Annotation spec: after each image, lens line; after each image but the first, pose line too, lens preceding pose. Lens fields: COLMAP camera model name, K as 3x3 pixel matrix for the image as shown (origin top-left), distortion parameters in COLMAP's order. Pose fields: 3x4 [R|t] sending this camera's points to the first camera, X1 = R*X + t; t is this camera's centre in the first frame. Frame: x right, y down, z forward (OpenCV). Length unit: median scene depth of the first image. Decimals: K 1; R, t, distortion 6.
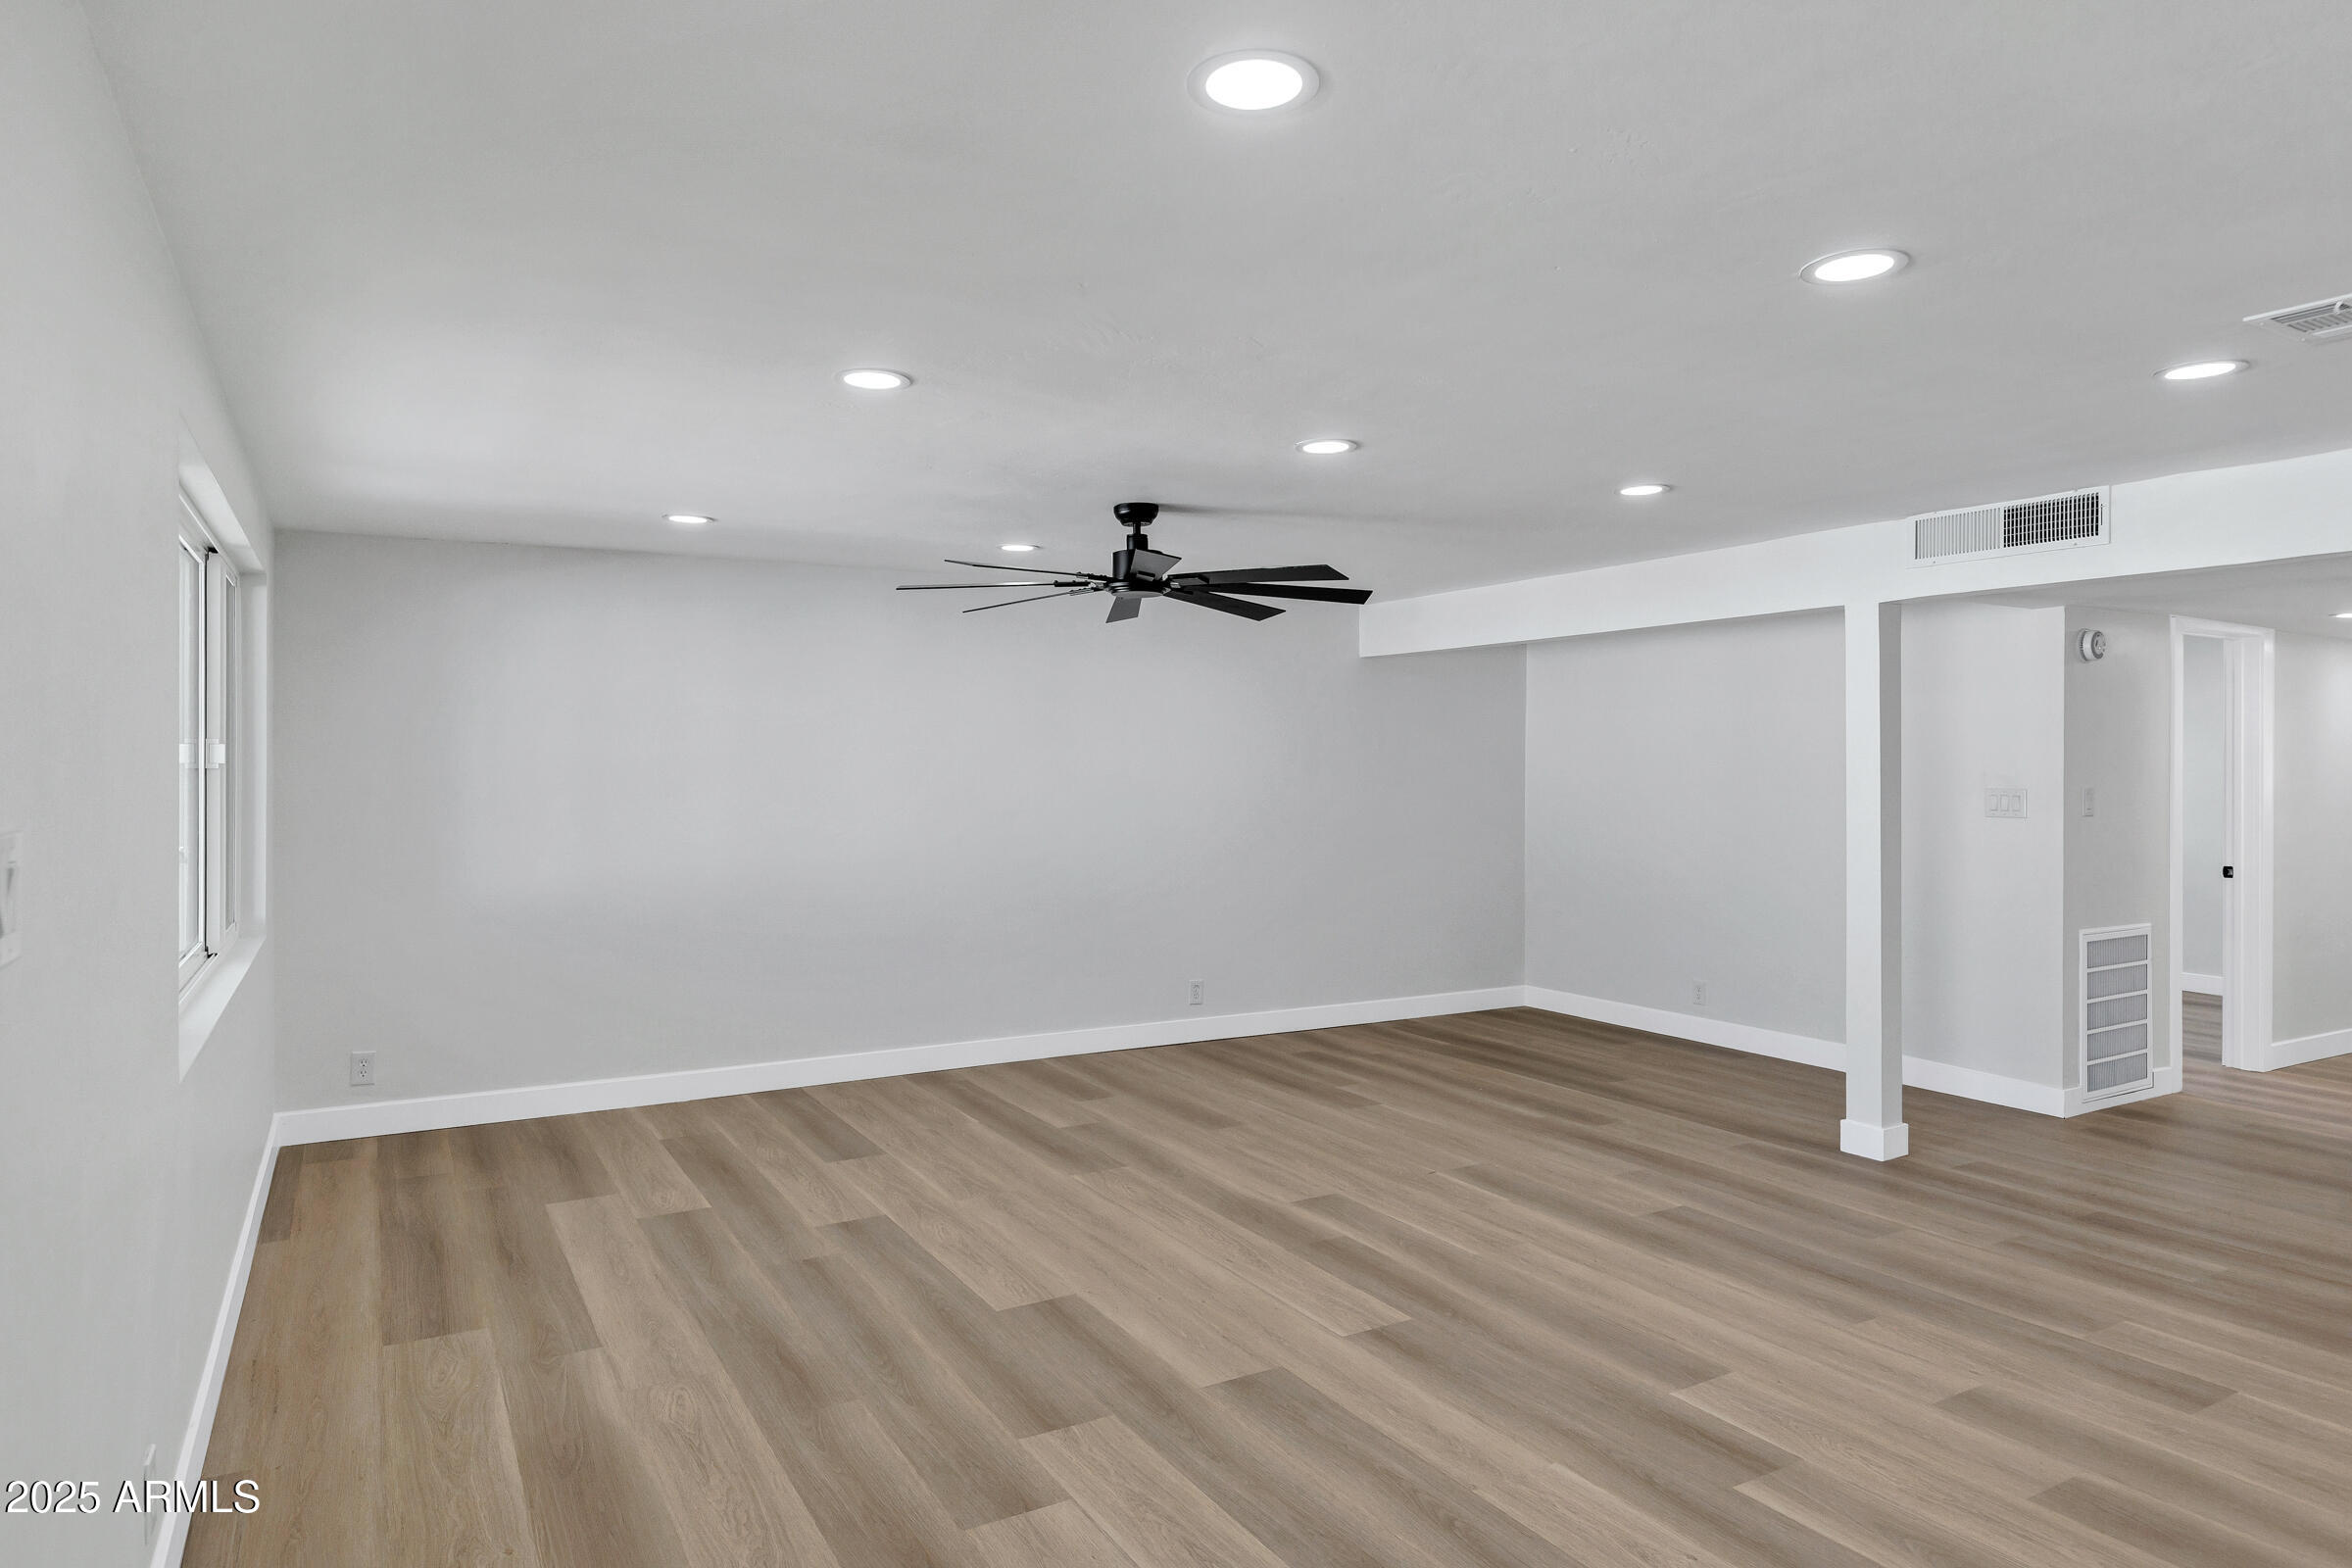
lens RADIAL K [[1372.7, 0, 1165.3], [0, 1372.7, 771.4], [0, 0, 1]] dist [0.012596, 0.001389]
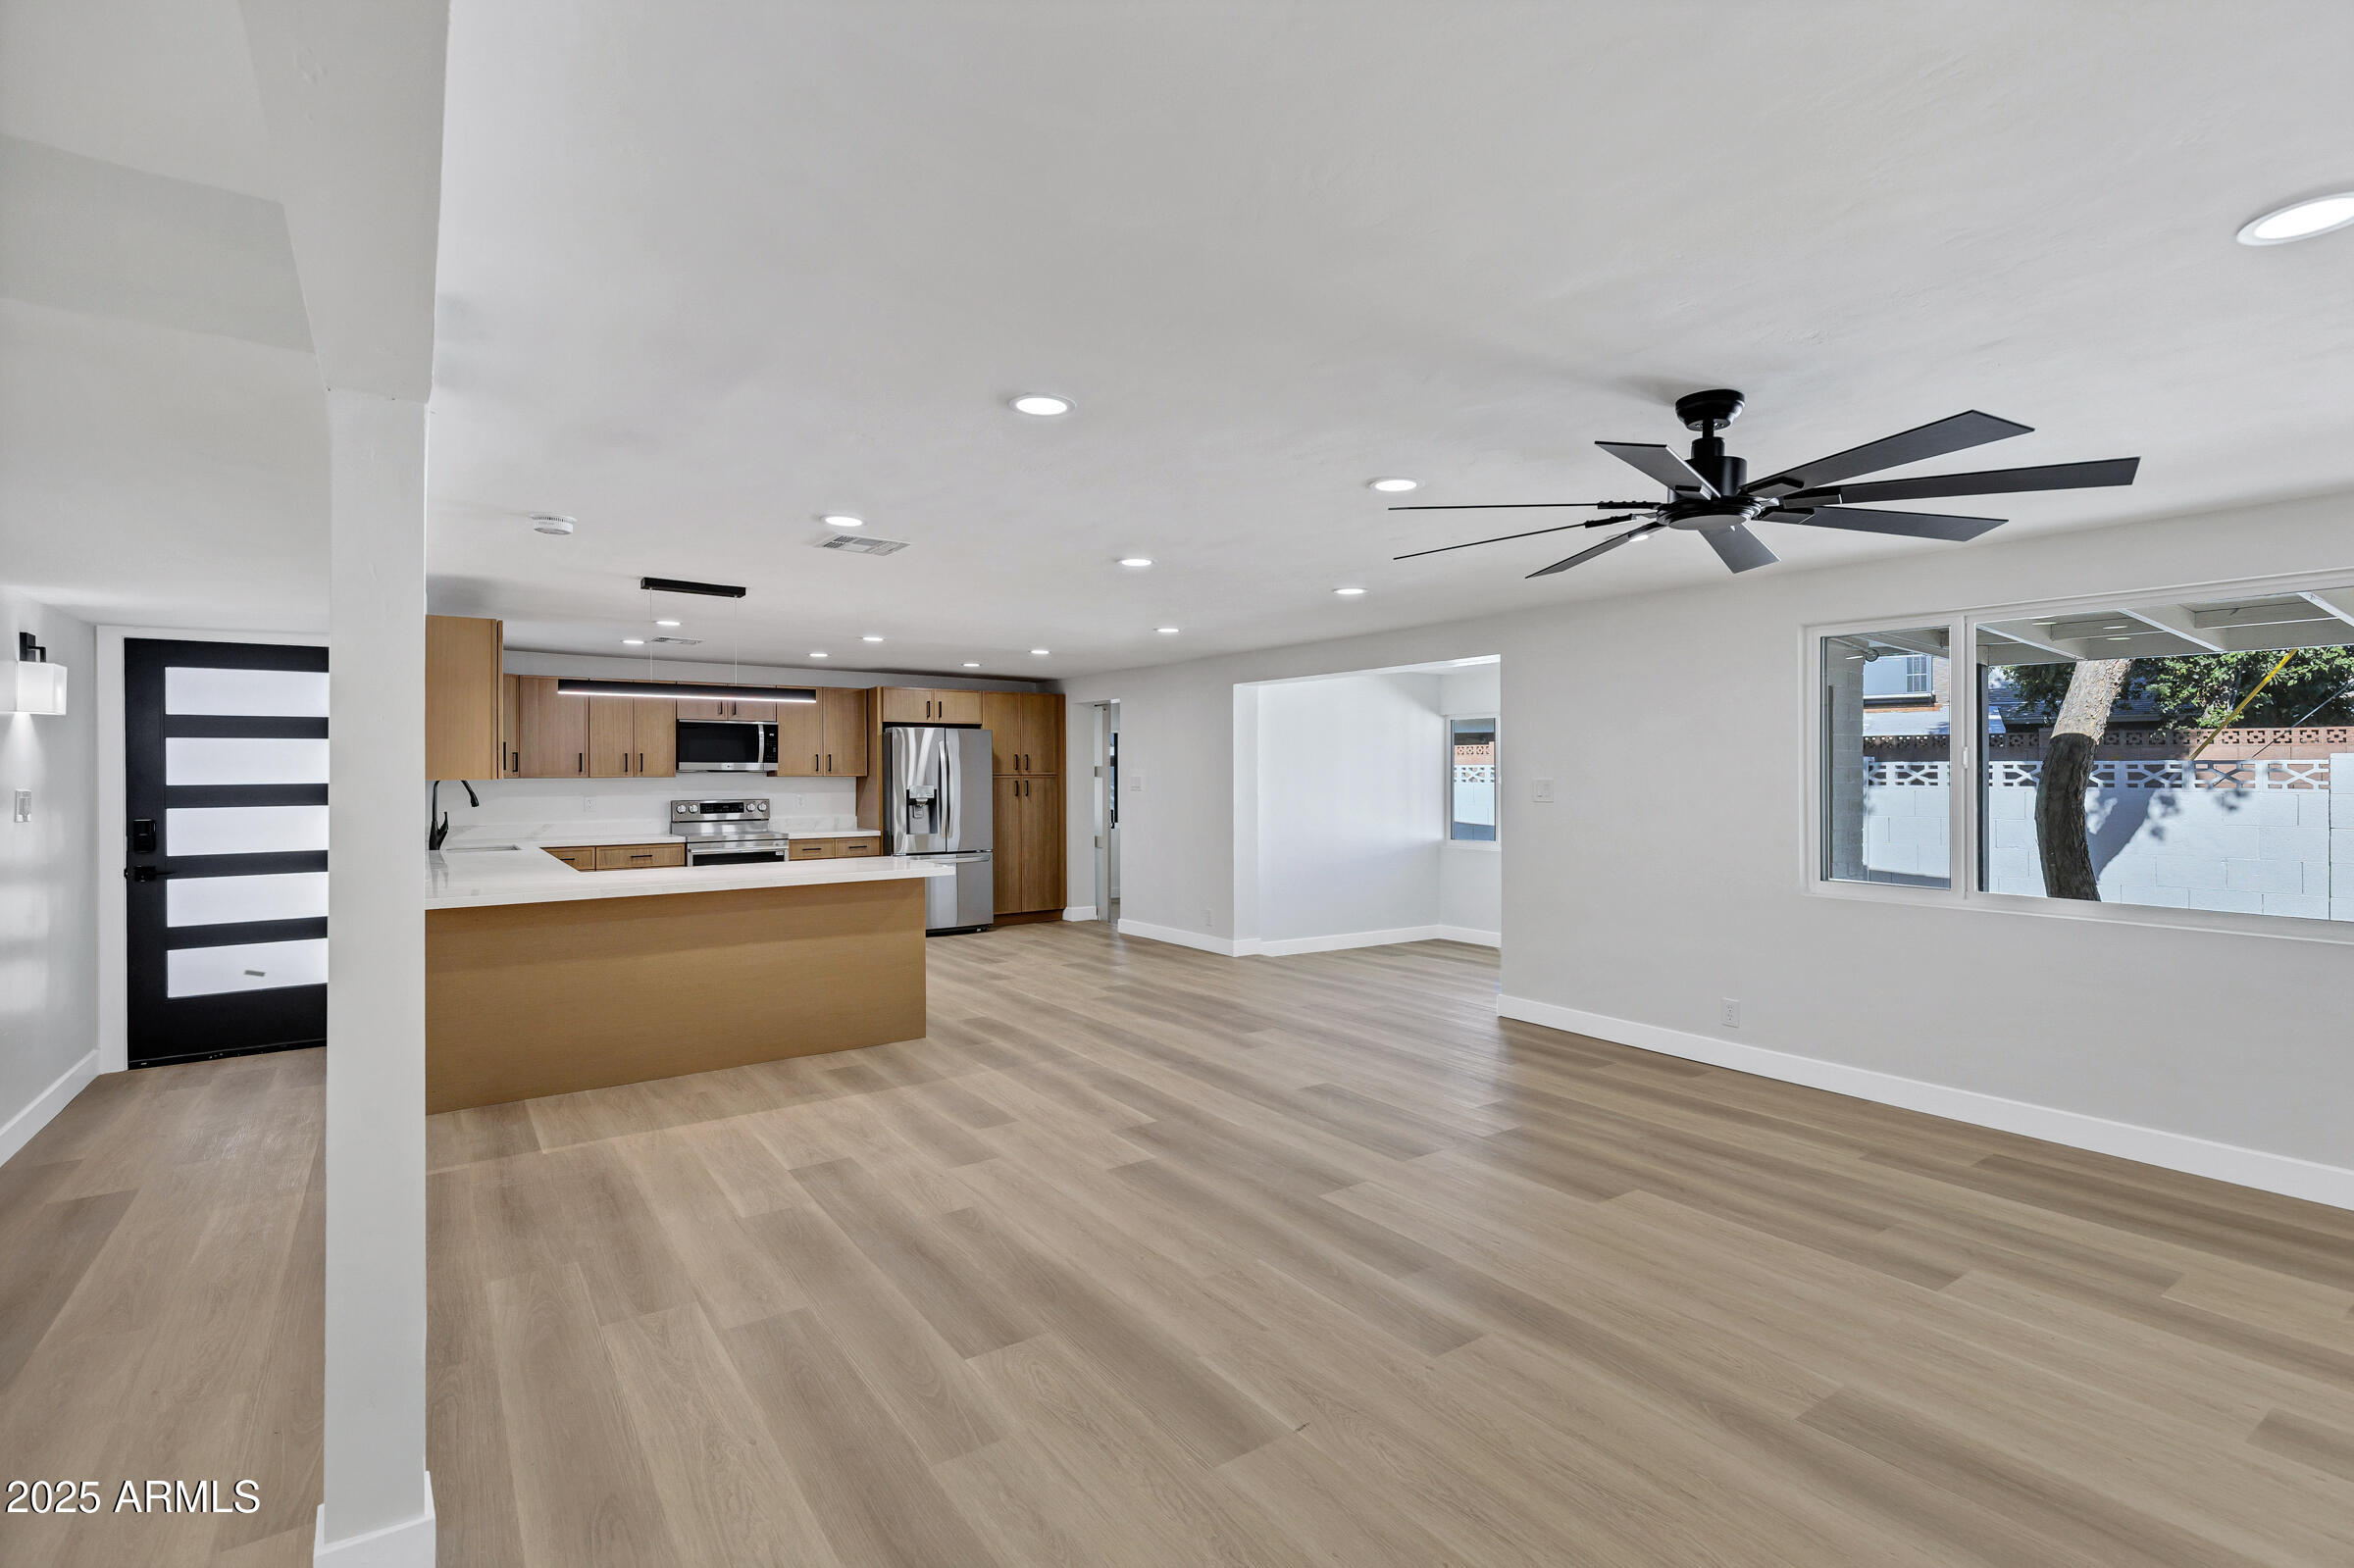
lens RADIAL K [[1103.6, 0, 1185.6], [0, 1103.6, 778.0], [0, 0, 1]] dist [0.013321, -0.000532]
pose [[-0.996431, -0.001759, -0.084397, 0.366320], [-0.002413, 0.999968, 0.007642, 0.001026], [0.084381, 0.007819, -0.996403, 1.888913]]
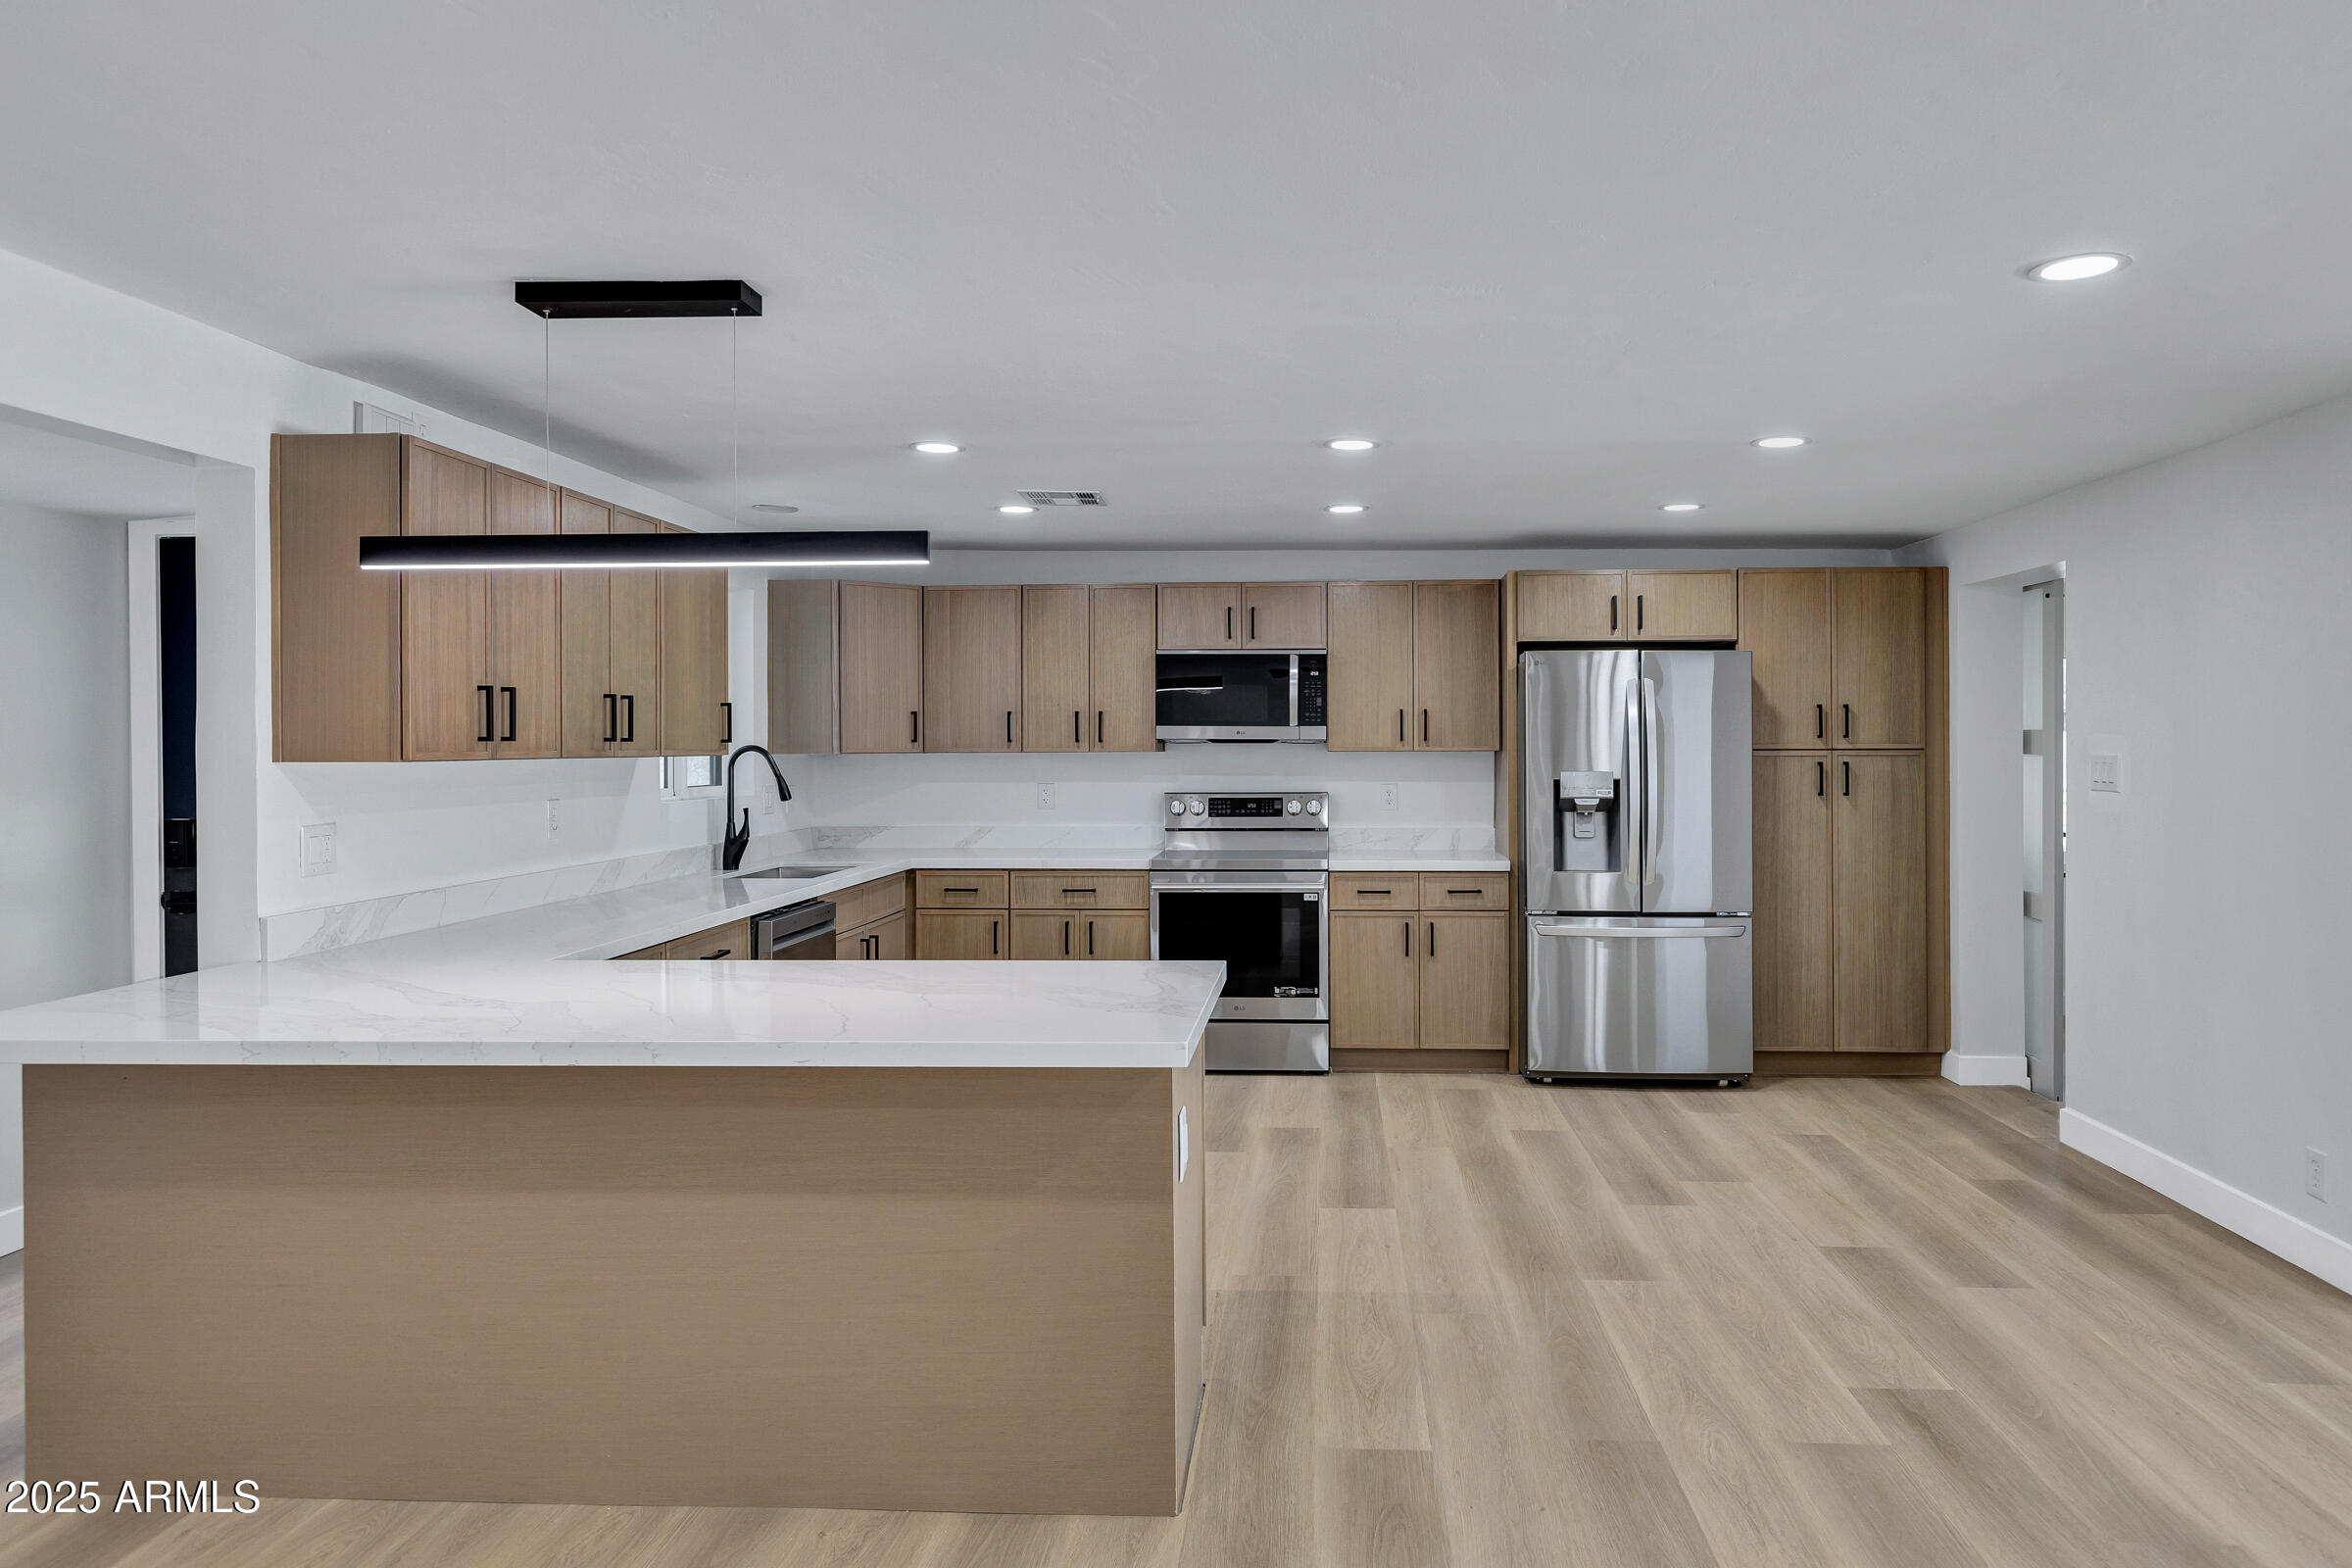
lens RADIAL K [[1476.3, 0, 1234.1], [0, 1476.3, 744.4], [0, 0, 1]] dist [0.010357, -0.000235]
pose [[-0.831230, -0.003257, 0.555919, 0.180971], [0.000091, 0.999982, 0.005996, -0.000022], [-0.555929, 0.005035, -0.831215, 0.904731]]
